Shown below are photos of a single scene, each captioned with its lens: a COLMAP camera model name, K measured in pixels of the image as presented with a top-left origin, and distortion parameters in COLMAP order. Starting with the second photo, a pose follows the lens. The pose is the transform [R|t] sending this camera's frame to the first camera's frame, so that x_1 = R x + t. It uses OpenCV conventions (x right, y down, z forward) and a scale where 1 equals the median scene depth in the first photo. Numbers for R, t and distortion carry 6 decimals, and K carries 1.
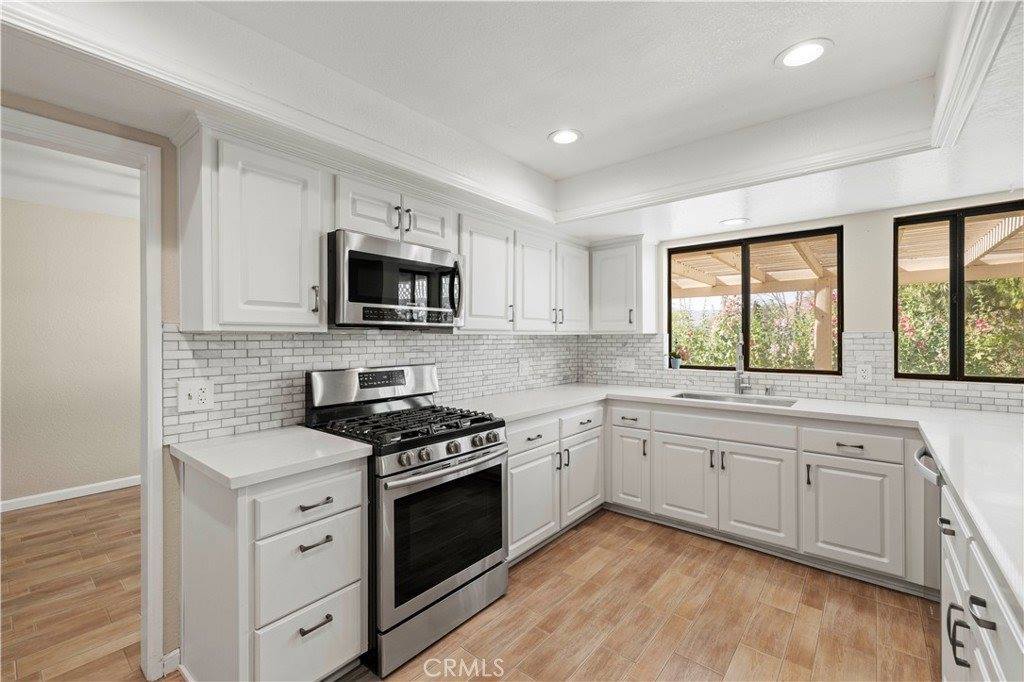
lens RADIAL K [[435.4, 0, 507.1], [0, 435.4, 339.1], [0, 0, 1]] dist [0.007448, -0.000860]
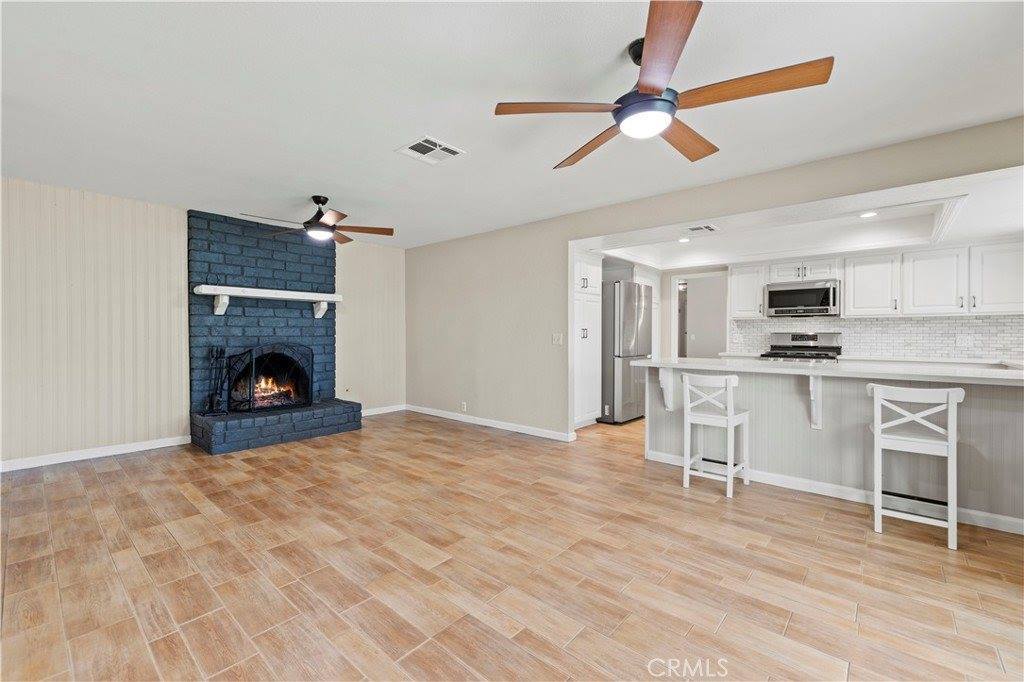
lens RADIAL K [[435.4, 0, 503.6], [0, 435.4, 342.8], [0, 0, 1]] dist [0.007448, -0.000860]
pose [[-0.040298, 0.022368, -0.998937, 1.911919], [-0.006292, 0.999724, 0.022640, 0.066564], [0.999168, 0.007197, -0.040146, -0.487158]]
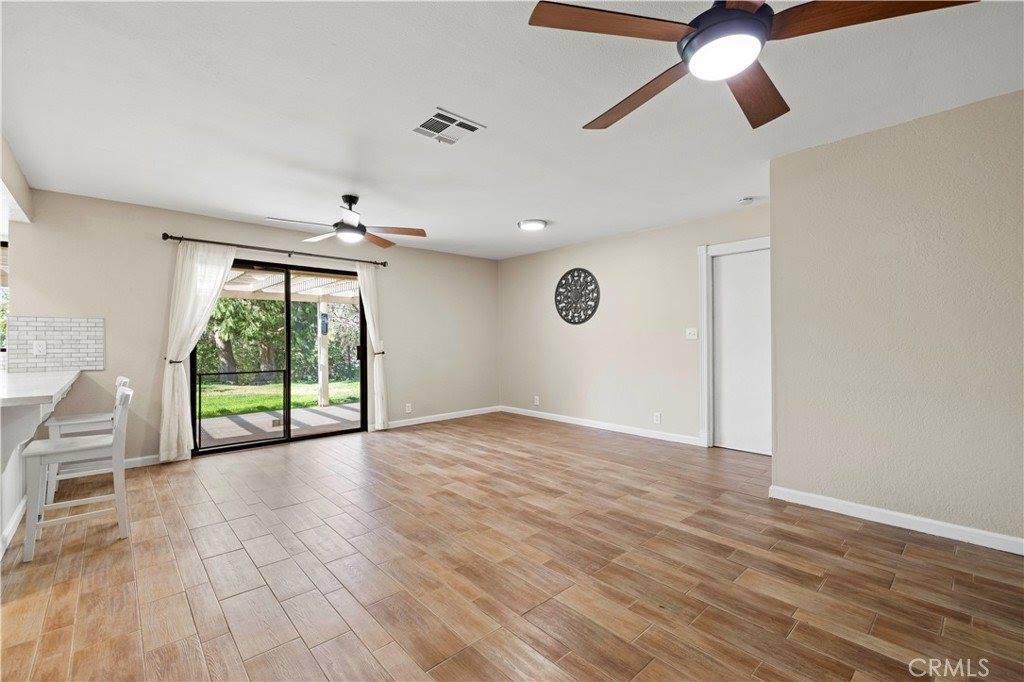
lens RADIAL K [[435.4, 0, 508.1], [0, 435.4, 343.0], [0, 0, 1]] dist [0.007448, -0.000860]
pose [[0.136645, -0.004526, 0.990610, -0.209776], [0.010686, 0.999938, 0.003094, 0.075844], [-0.990562, 0.010163, 0.136685, -1.004508]]
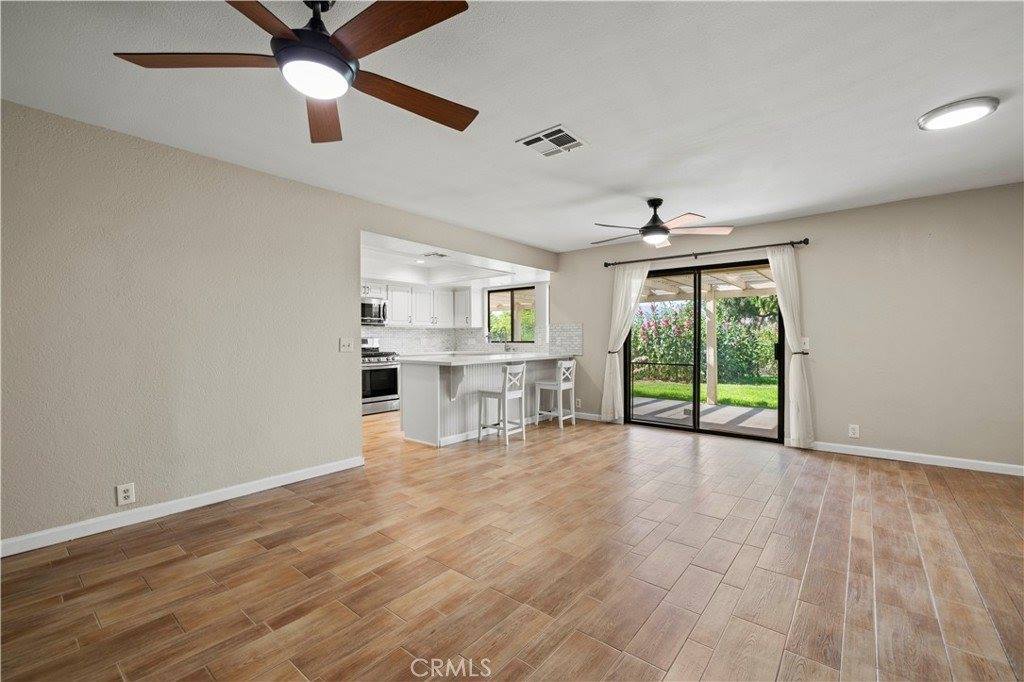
lens RADIAL K [[435.4, 0, 509.1], [0, 435.4, 347.0], [0, 0, 1]] dist [0.007448, -0.000860]
pose [[0.999967, -0.000413, 0.008148, 0.642664], [0.000280, 0.999866, 0.016383, 0.072159], [-0.008154, -0.016380, 0.999833, -1.807575]]
